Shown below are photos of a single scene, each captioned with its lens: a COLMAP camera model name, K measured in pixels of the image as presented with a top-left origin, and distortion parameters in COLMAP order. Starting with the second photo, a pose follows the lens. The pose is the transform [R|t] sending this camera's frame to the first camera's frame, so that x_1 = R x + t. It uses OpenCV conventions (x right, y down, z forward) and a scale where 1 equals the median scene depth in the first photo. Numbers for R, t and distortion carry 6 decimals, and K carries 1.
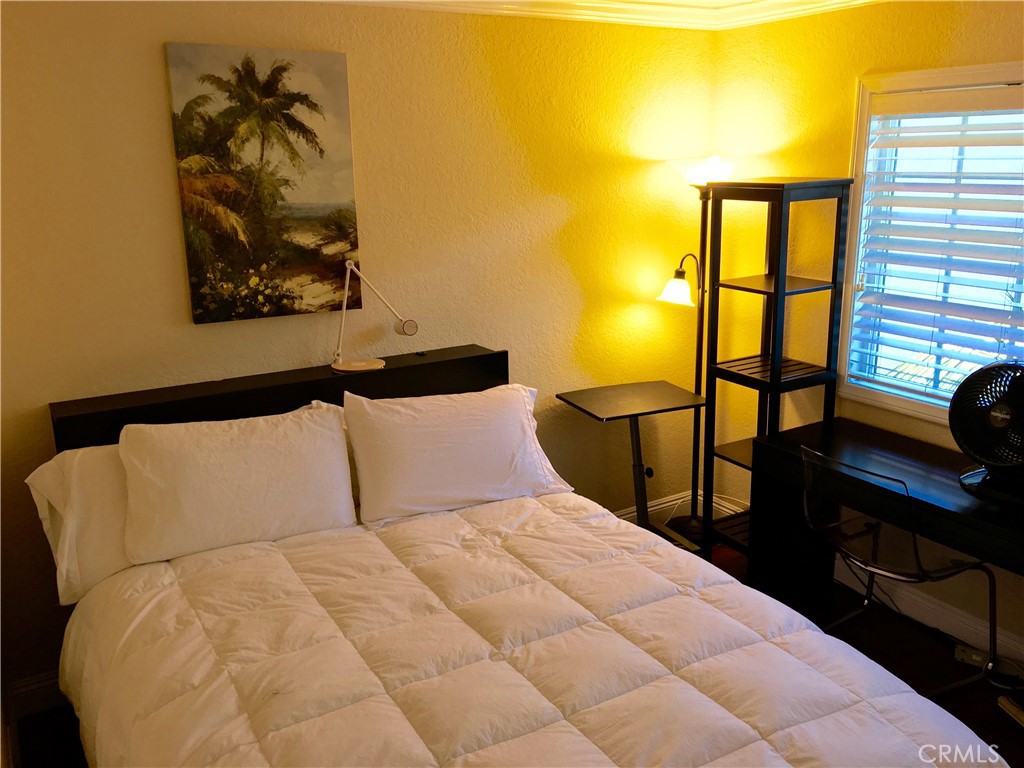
lens RADIAL K [[875.4, 0, 508.2], [0, 875.4, 380.8], [0, 0, 1]] dist [0.058754, -0.050960]
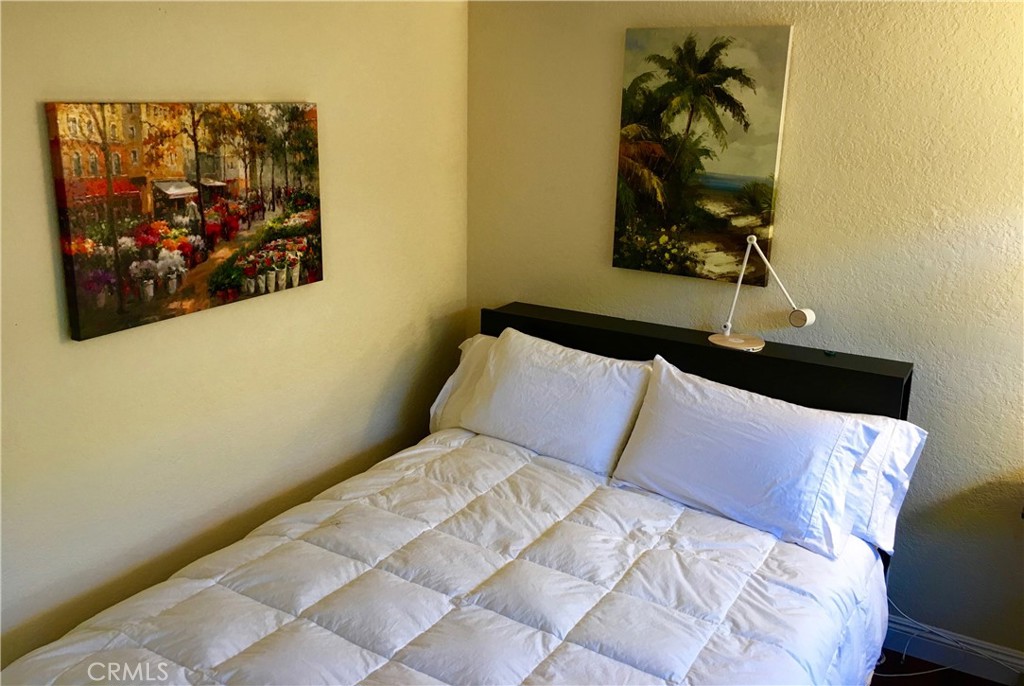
lens RADIAL K [[877.7, 0, 503.0], [0, 877.7, 293.6], [0, 0, 1]] dist [0.048107, -0.003525]
pose [[0.454281, 0.216732, -0.864092, 0.572873], [-0.248886, 0.962209, 0.110495, -0.118732], [0.855385, 0.164865, 0.491055, 0.305324]]
